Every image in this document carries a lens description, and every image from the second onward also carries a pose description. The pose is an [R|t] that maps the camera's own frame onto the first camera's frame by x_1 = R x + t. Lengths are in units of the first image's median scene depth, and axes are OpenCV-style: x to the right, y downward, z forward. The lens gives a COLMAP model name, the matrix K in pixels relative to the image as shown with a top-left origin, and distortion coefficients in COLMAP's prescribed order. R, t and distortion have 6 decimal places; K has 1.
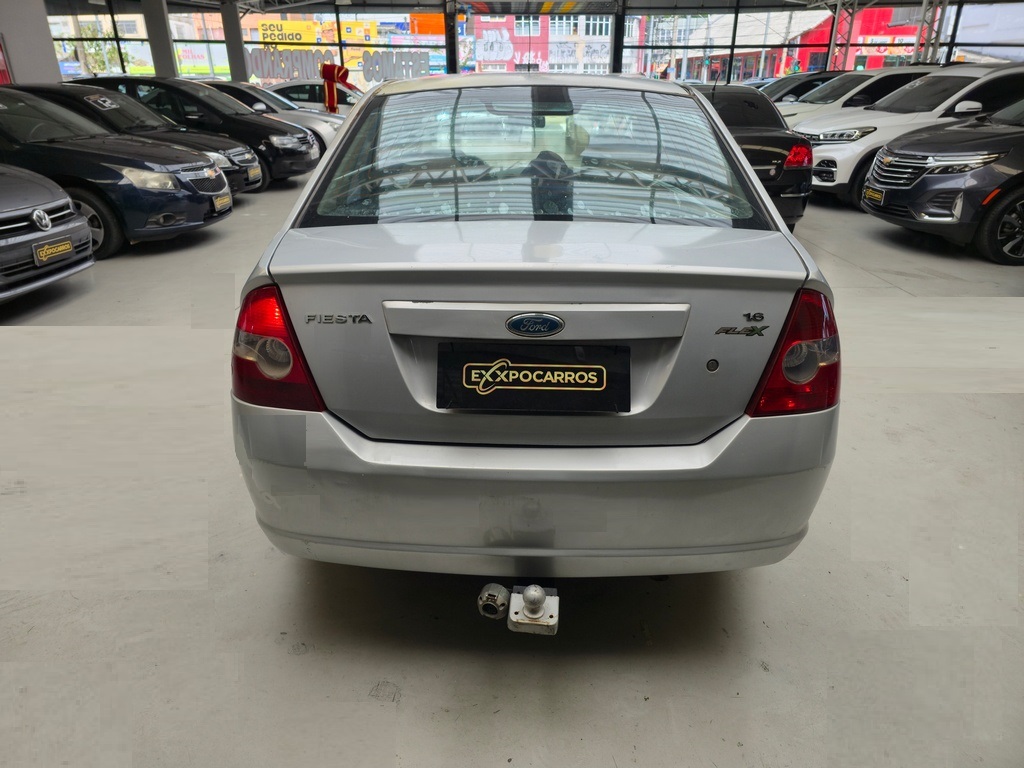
lens RADIAL K [[682.7, 0, 512.0], [0, 682.7, 384.0], [0, 0, 1]] dist [0.043790, -0.045277]
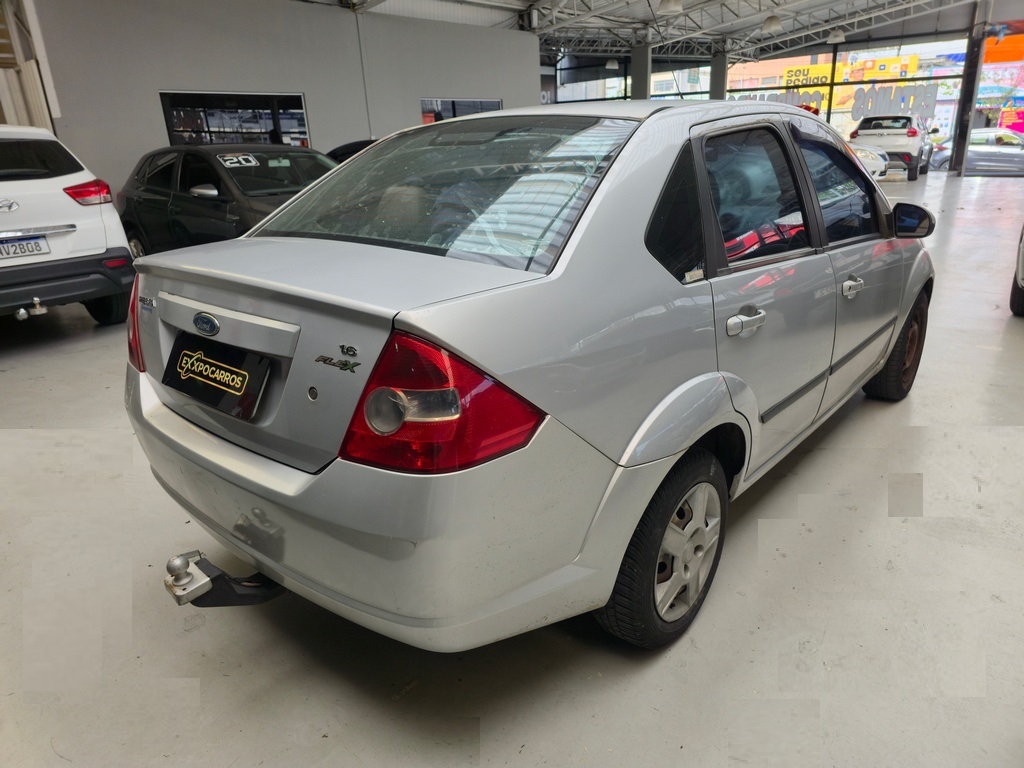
lens RADIAL K [[700.3, 0, 512.0], [0, 700.3, 384.0], [0, 0, 1]] dist [0.044286, -0.046453]
pose [[0.757604, 0.180807, -0.627172, 1.133795], [-0.222216, 0.974916, 0.012627, -0.114819], [0.613723, 0.129802, 0.778779, 0.397528]]
